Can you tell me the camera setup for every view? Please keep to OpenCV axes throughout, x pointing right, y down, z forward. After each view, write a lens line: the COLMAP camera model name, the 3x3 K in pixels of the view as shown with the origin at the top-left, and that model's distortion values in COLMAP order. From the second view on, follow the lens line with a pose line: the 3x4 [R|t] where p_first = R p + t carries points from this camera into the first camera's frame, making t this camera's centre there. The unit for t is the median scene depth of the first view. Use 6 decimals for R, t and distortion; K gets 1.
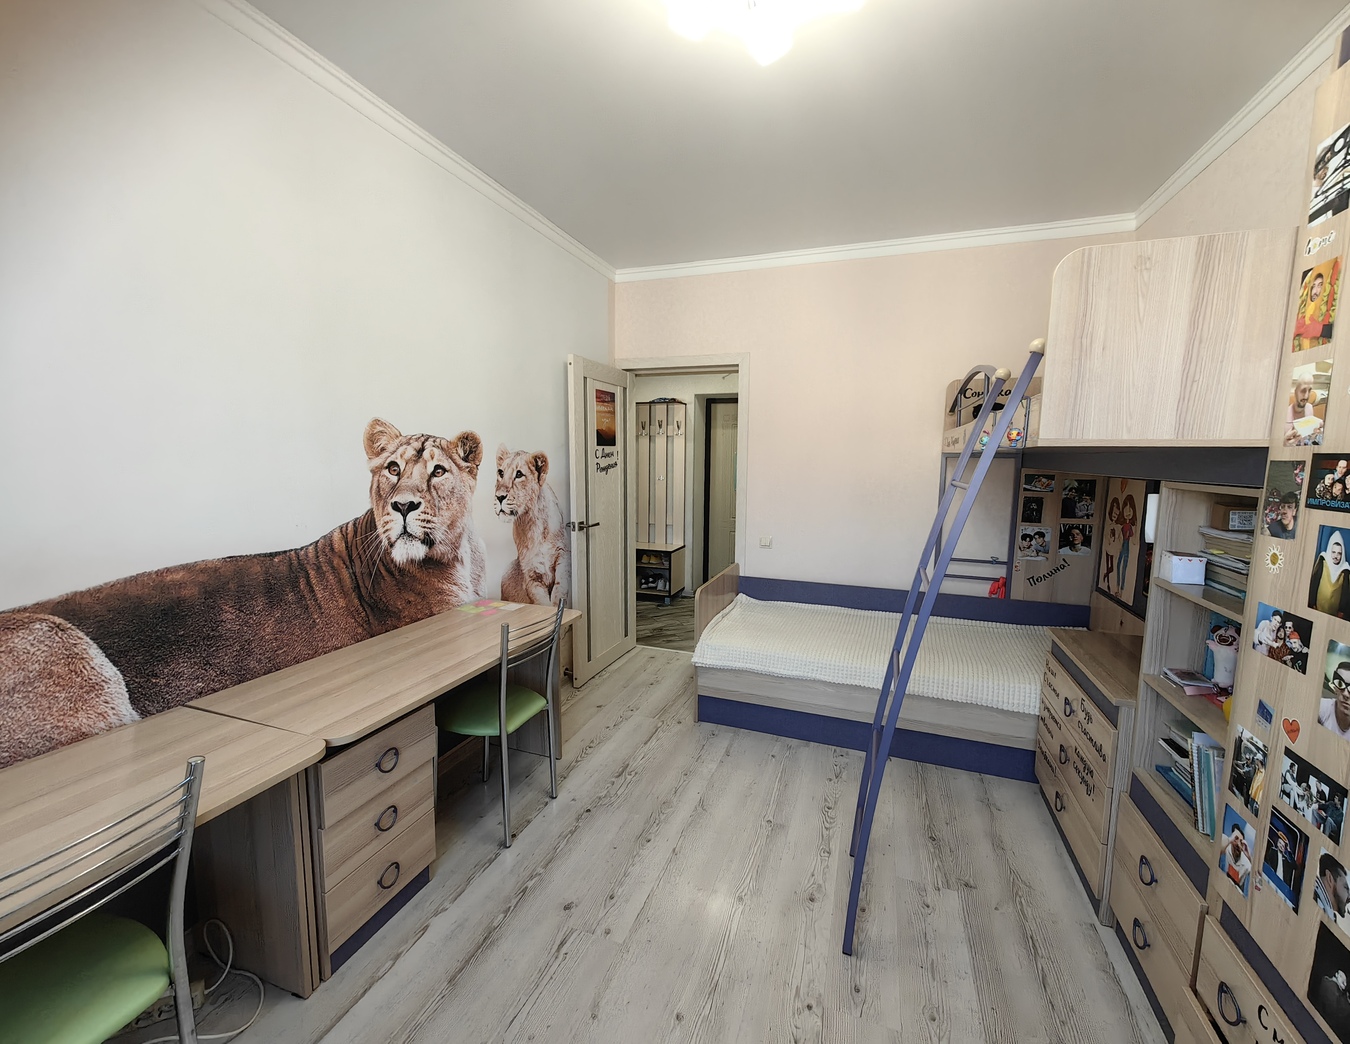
lens RADIAL K [[530.7, 0, 695.0], [0, 530.7, 518.9], [0, 0, 1]] dist [0.008657, -0.003148]
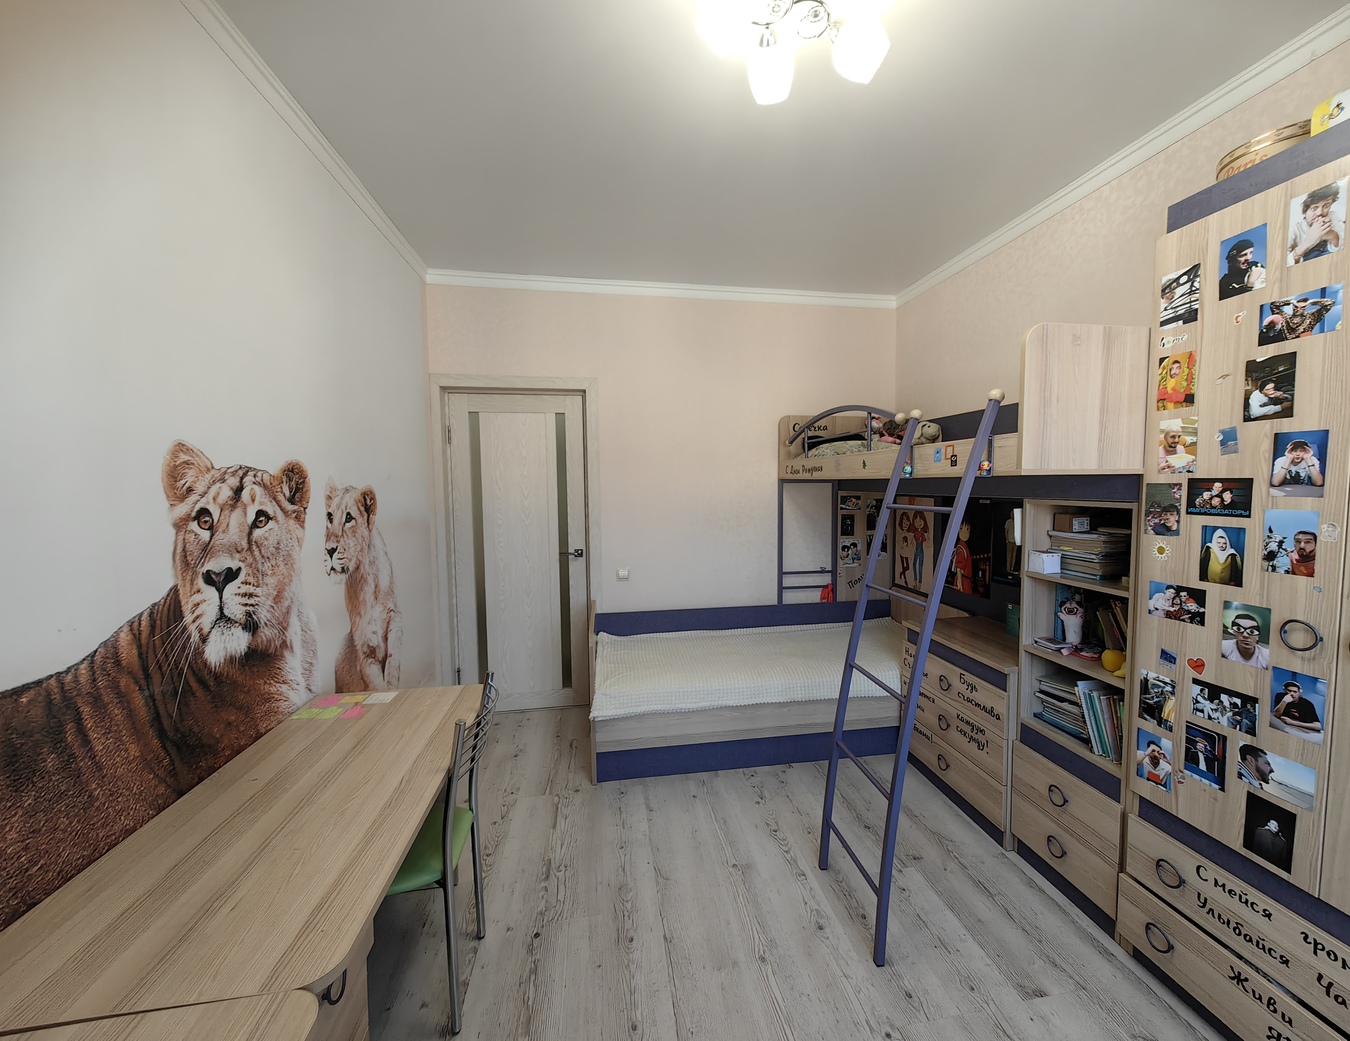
lens RADIAL K [[530.7, 0, 686.5], [0, 530.7, 518.2], [0, 0, 1]] dist [0.008657, -0.003148]
pose [[0.877885, -0.051837, 0.476058, -0.387779], [0.075682, 0.996649, -0.031039, -0.034045], [-0.472854, 0.063278, 0.878866, 0.170869]]
